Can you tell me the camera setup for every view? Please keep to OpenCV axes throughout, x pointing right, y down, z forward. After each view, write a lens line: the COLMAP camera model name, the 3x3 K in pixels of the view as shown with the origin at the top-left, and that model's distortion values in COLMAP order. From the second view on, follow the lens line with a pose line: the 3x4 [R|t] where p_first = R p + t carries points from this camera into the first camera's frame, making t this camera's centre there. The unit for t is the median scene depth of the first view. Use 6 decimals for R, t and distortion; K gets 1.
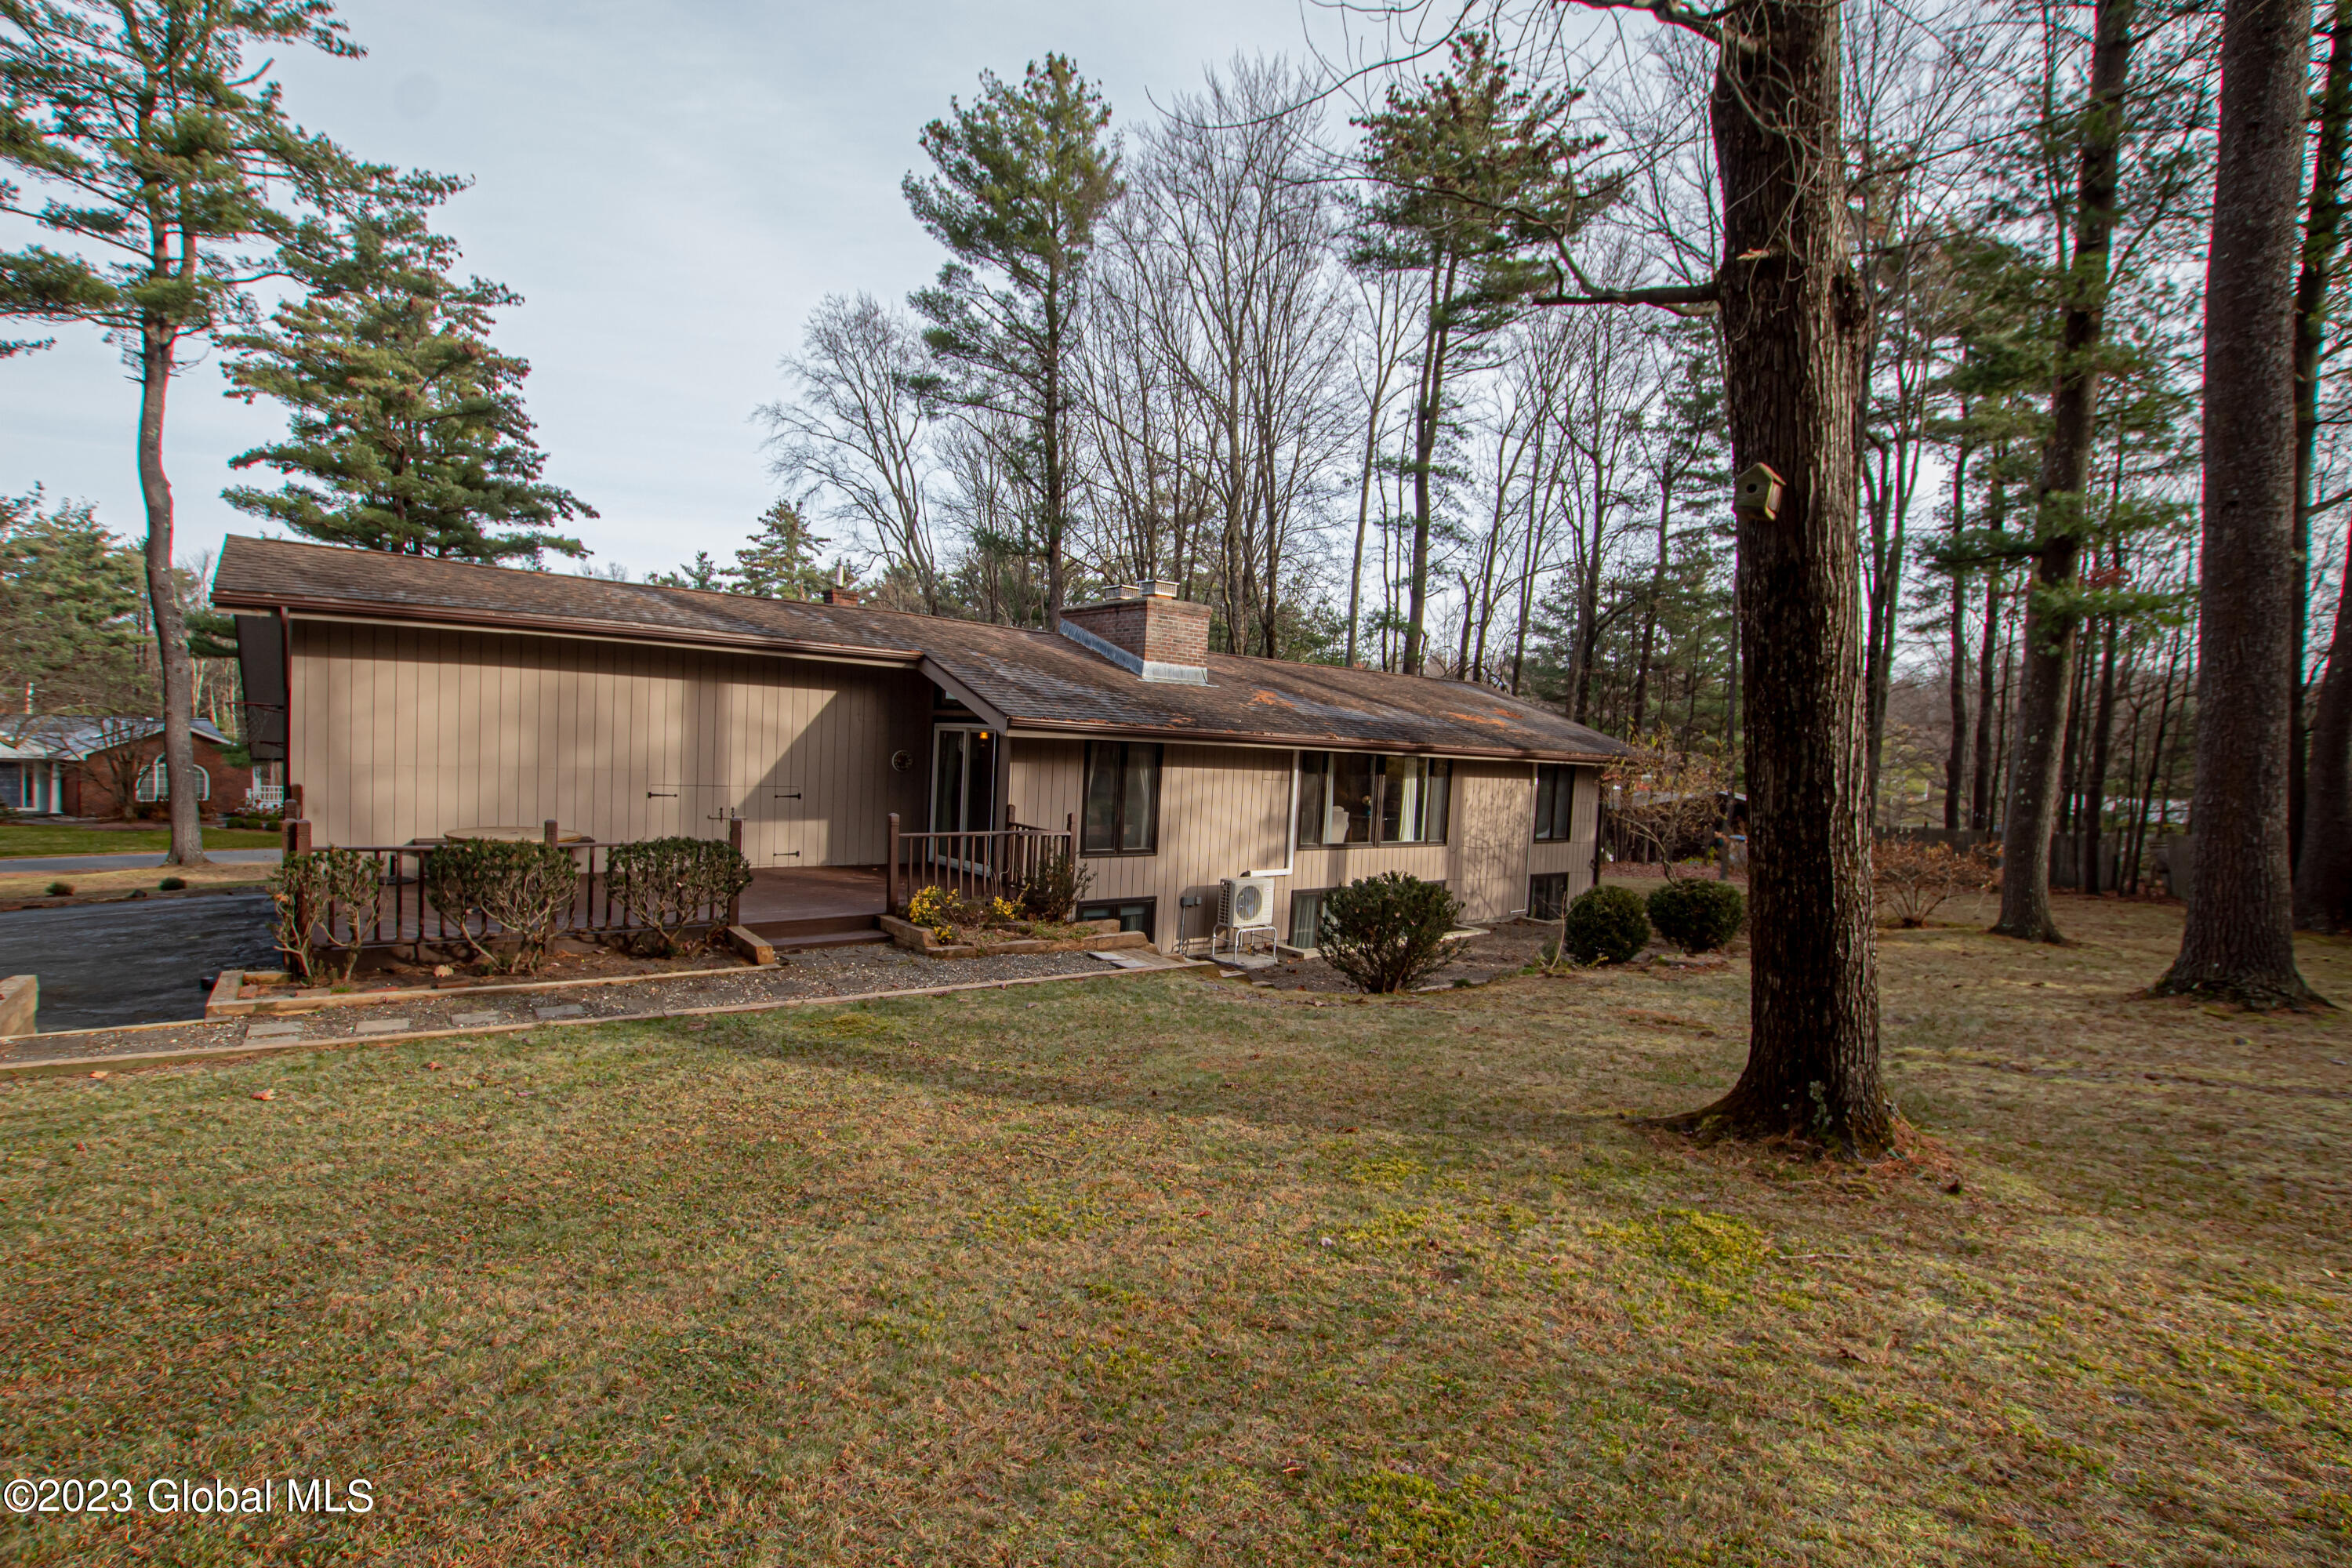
lens RADIAL K [[1078.2, 0, 1185.7], [0, 1078.2, 797.9], [0, 0, 1]] dist [-0.028783, -0.000257]
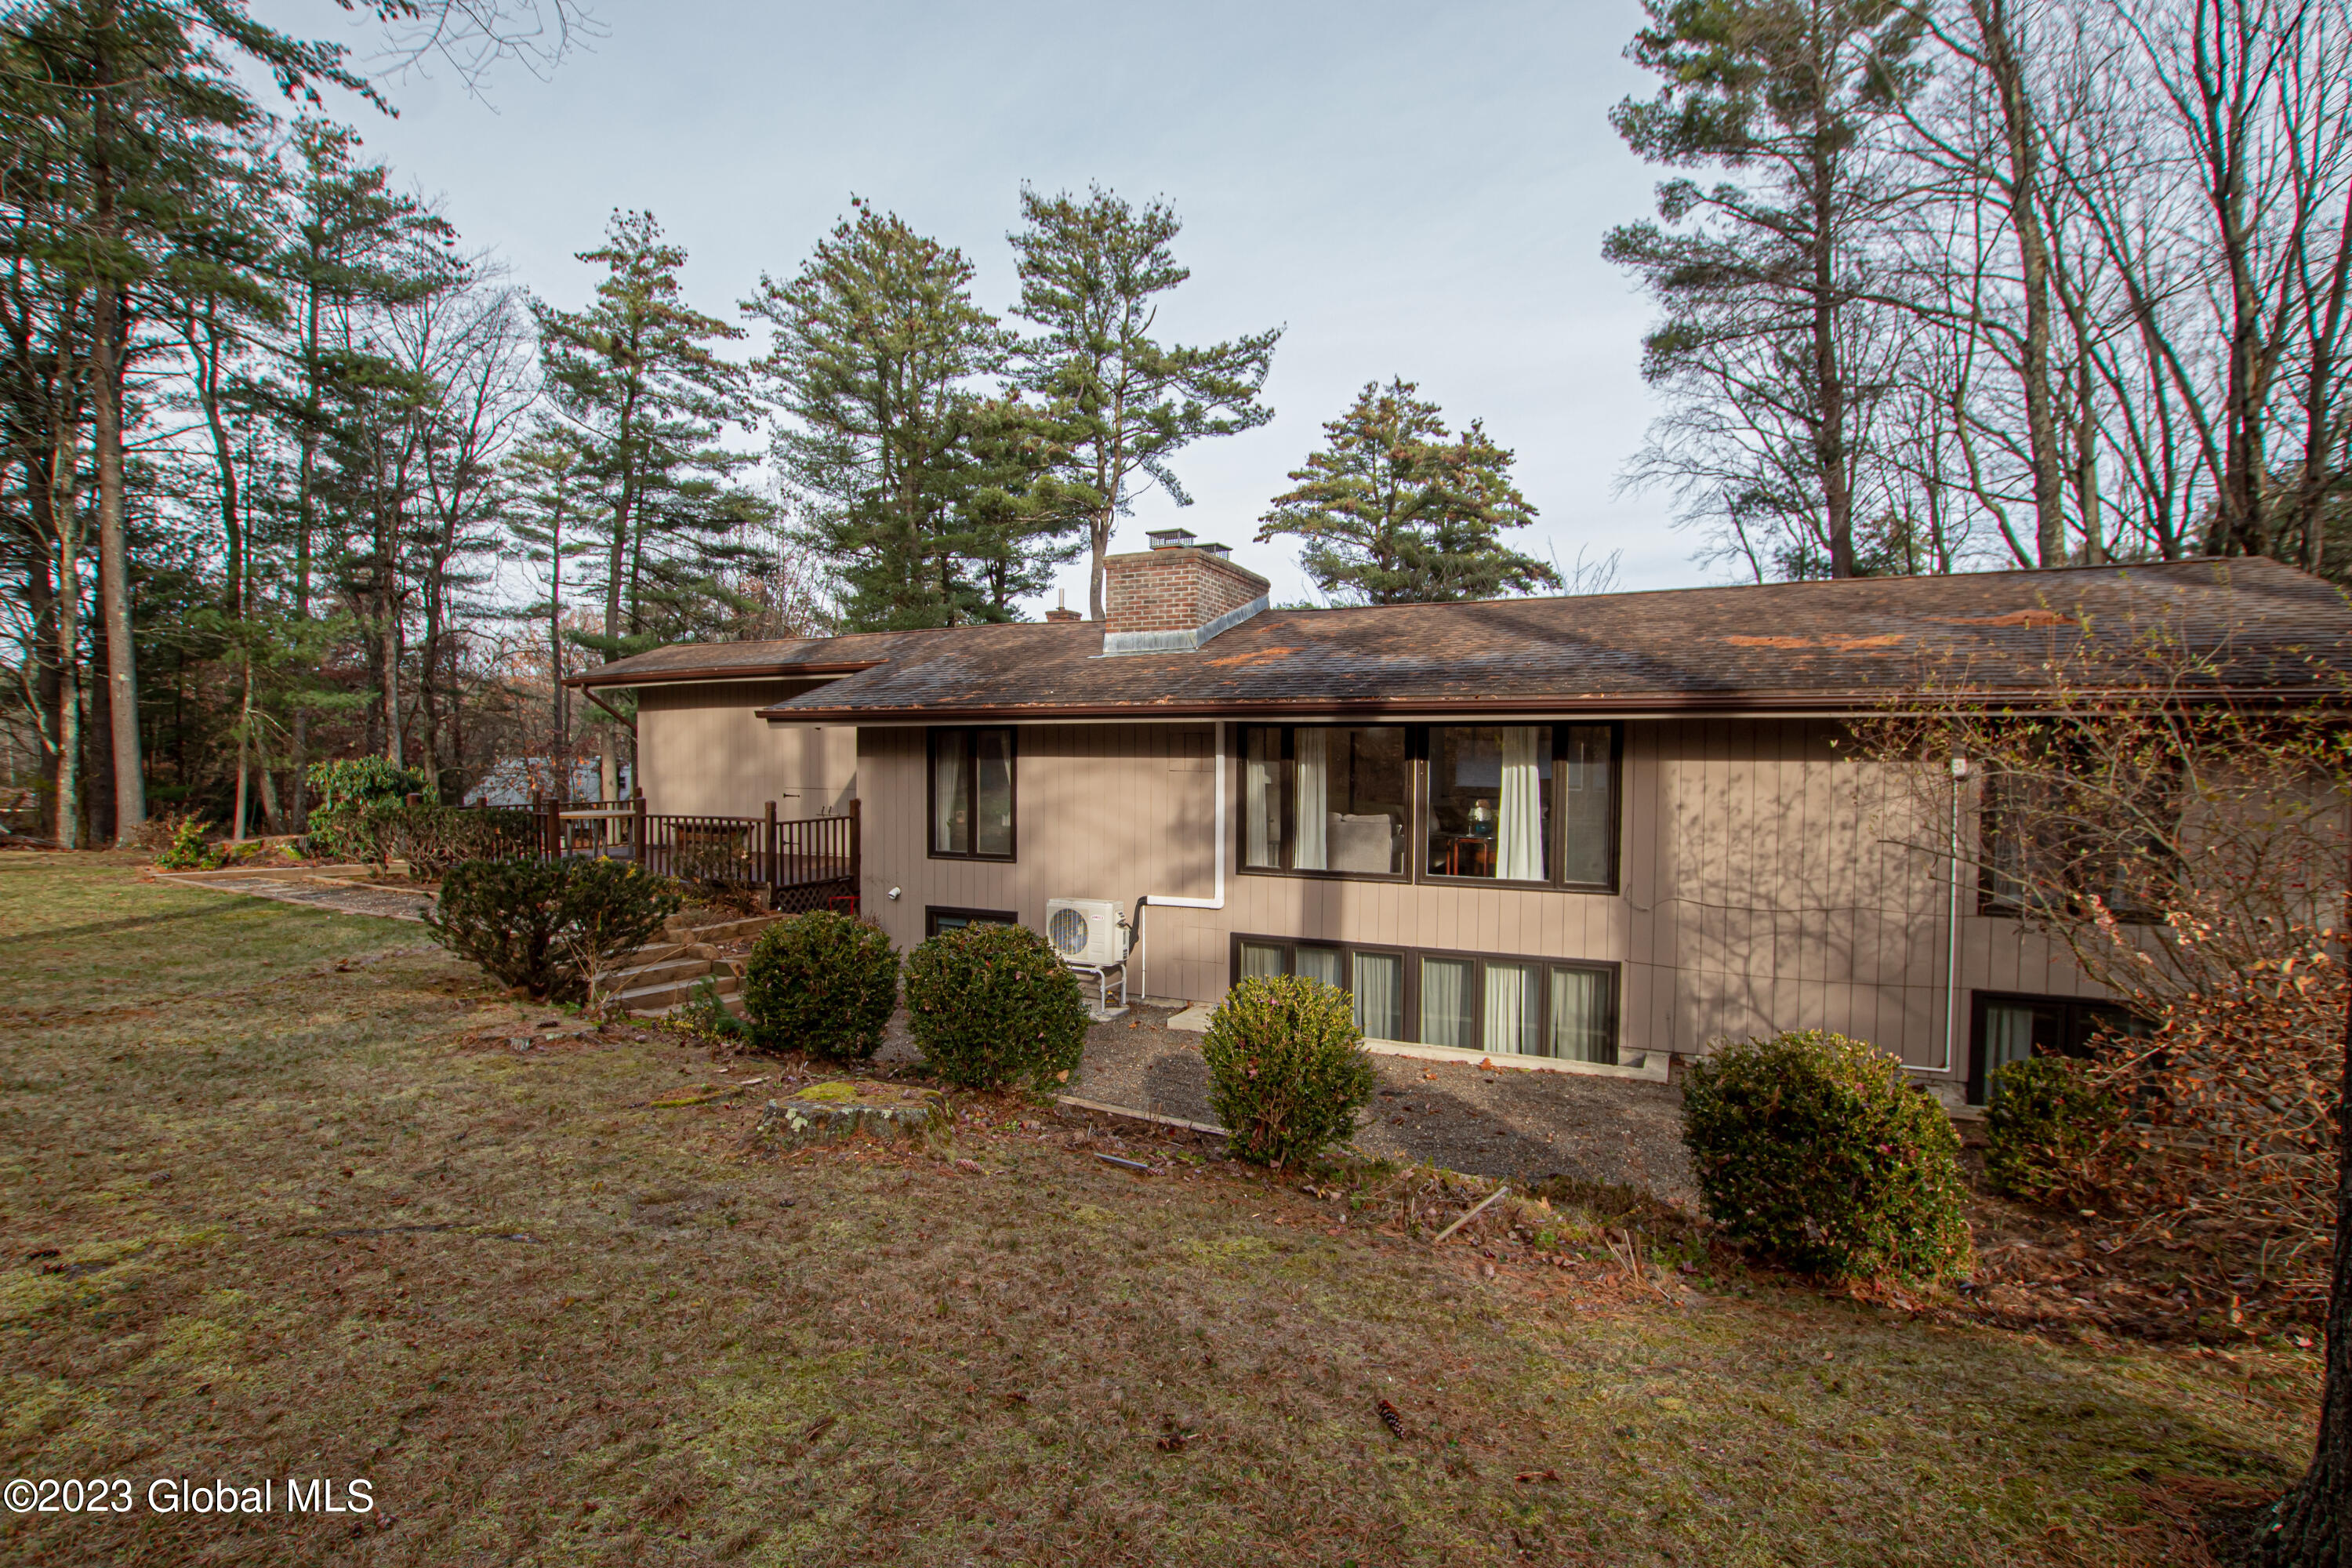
lens RADIAL K [[1085.2, 0, 1174.5], [0, 1085.2, 799.7], [0, 0, 1]] dist [-0.037019, 0.008293]
pose [[0.426803, -0.019818, -0.904127, 0.384910], [-0.033565, 0.998724, -0.037736, 0.015732], [0.903722, 0.046453, 0.425593, 0.366833]]
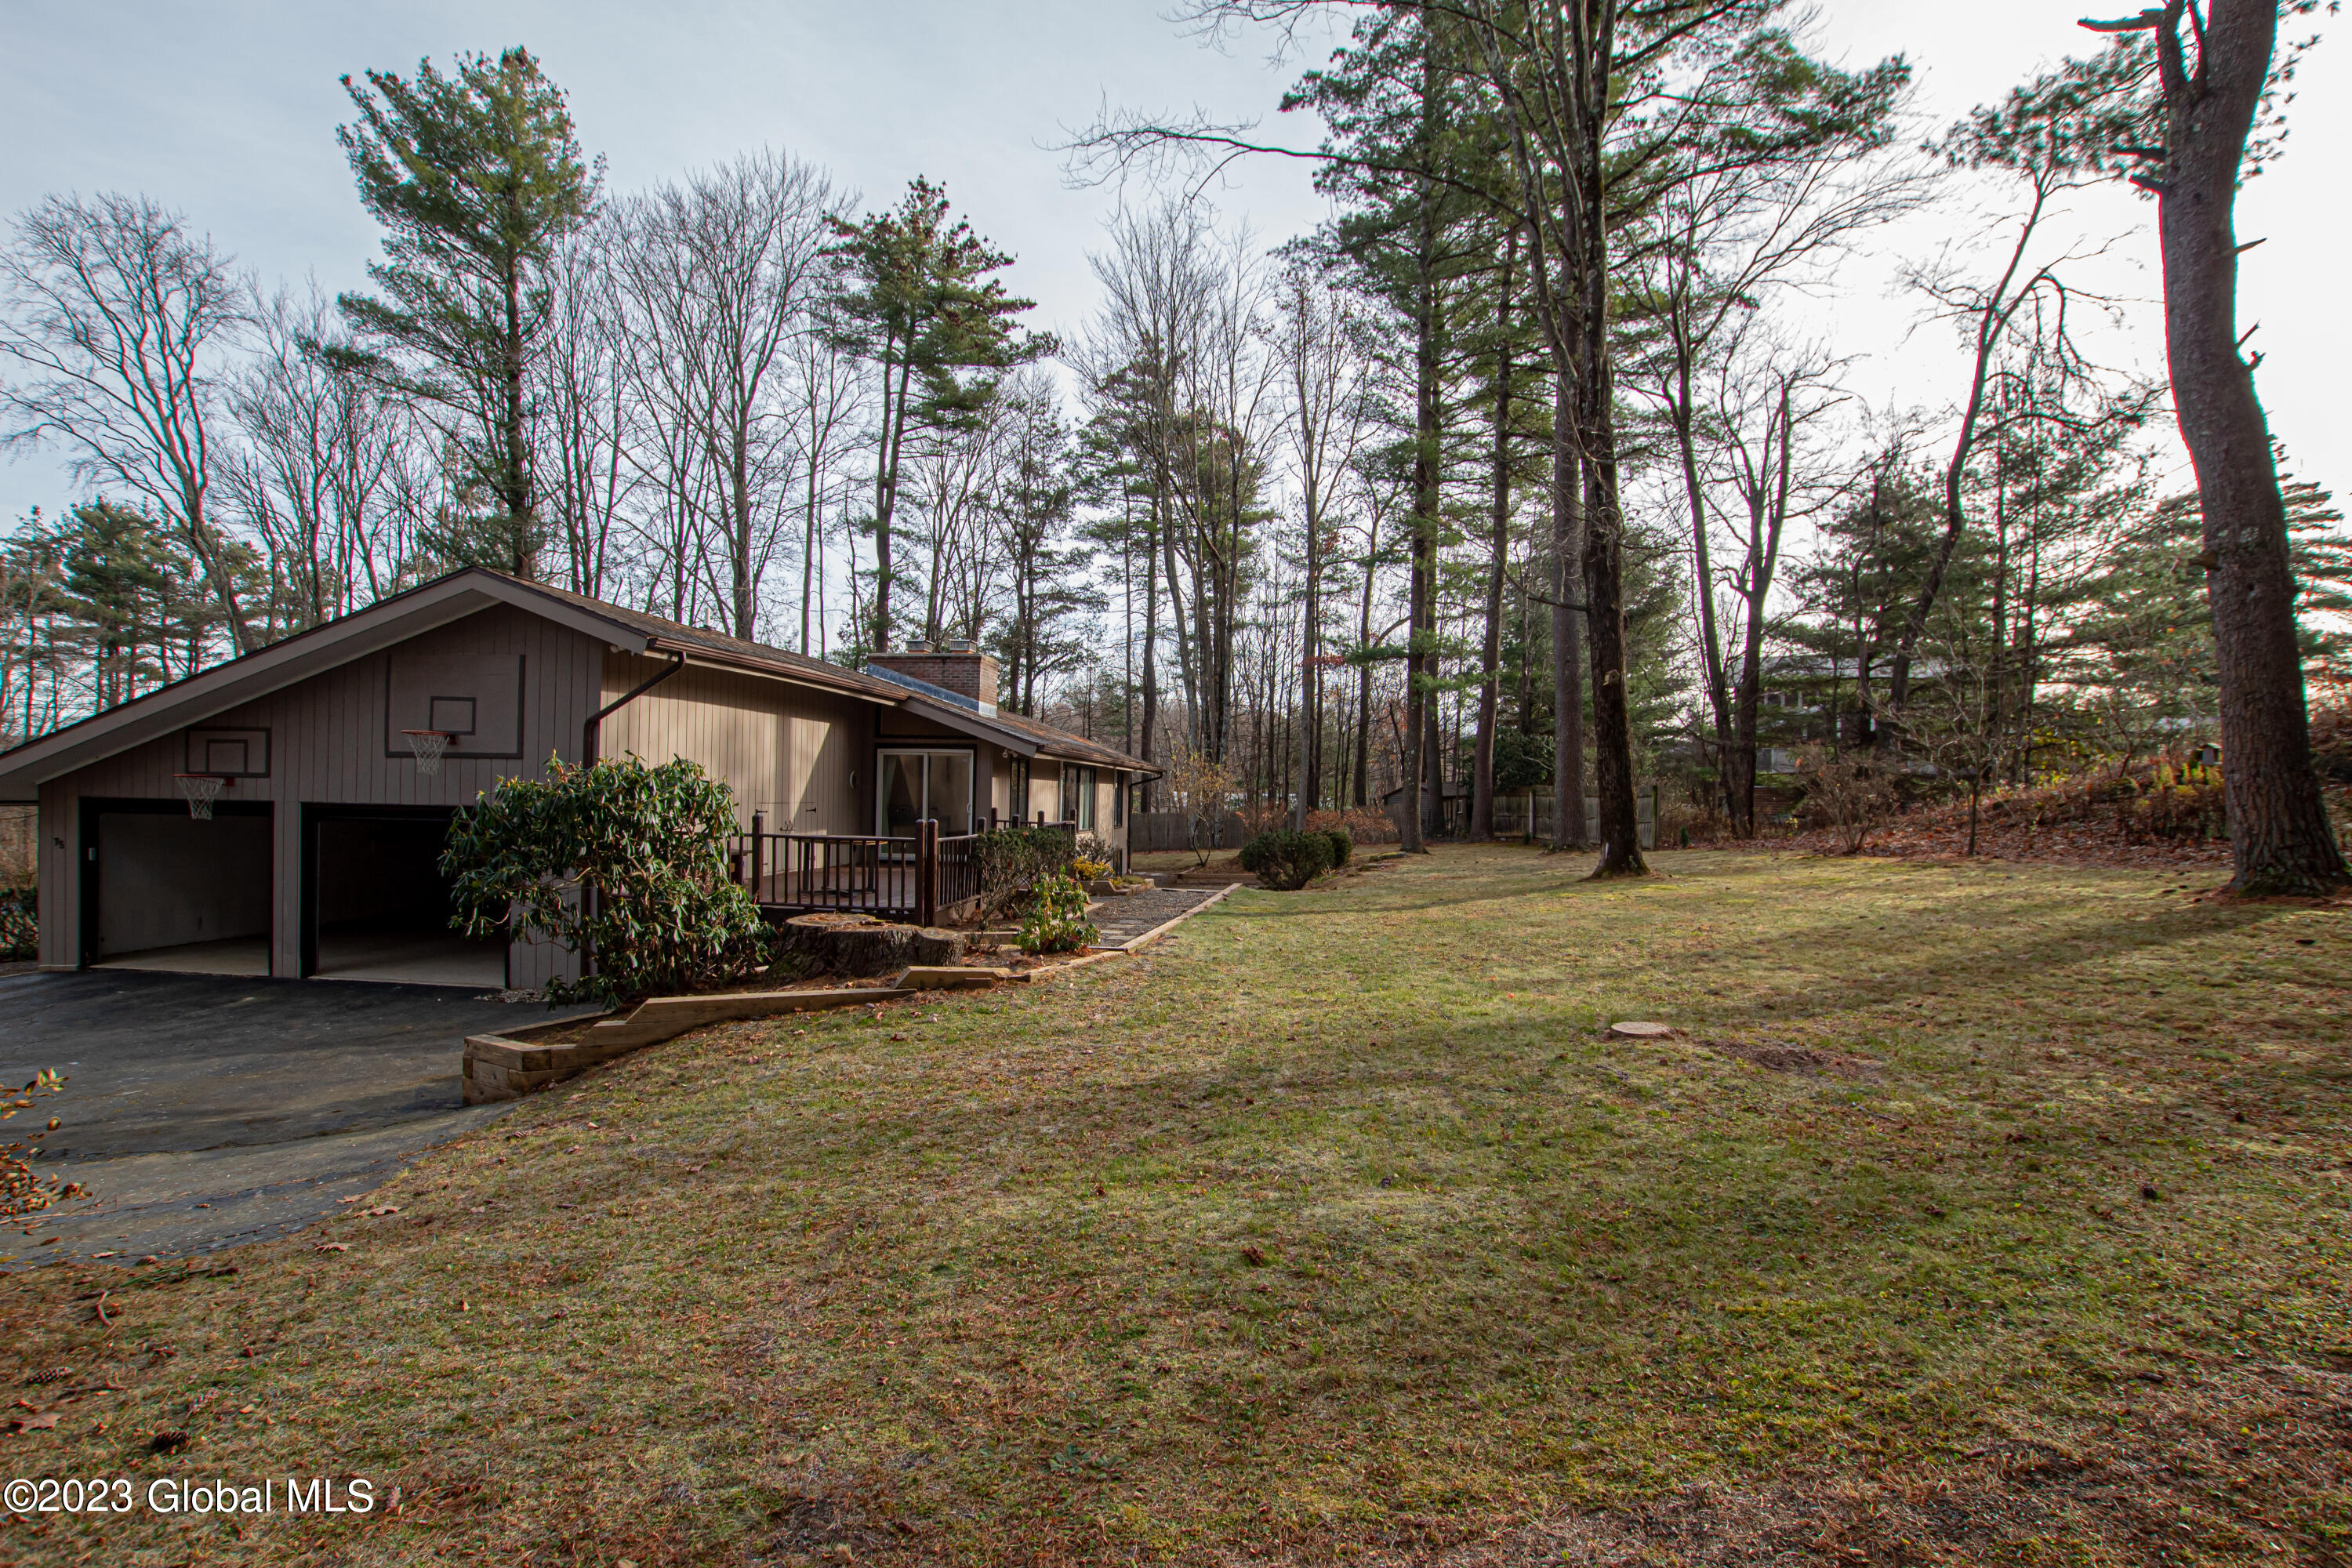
lens RADIAL K [[1085.2, 0, 1174.5], [0, 1085.2, 799.7], [0, 0, 1]] dist [-0.037019, 0.008293]
pose [[0.723235, -0.040722, 0.689400, -0.415785], [0.052888, 0.998594, 0.003501, 0.001448], [-0.688574, 0.033929, 0.724372, -0.070491]]
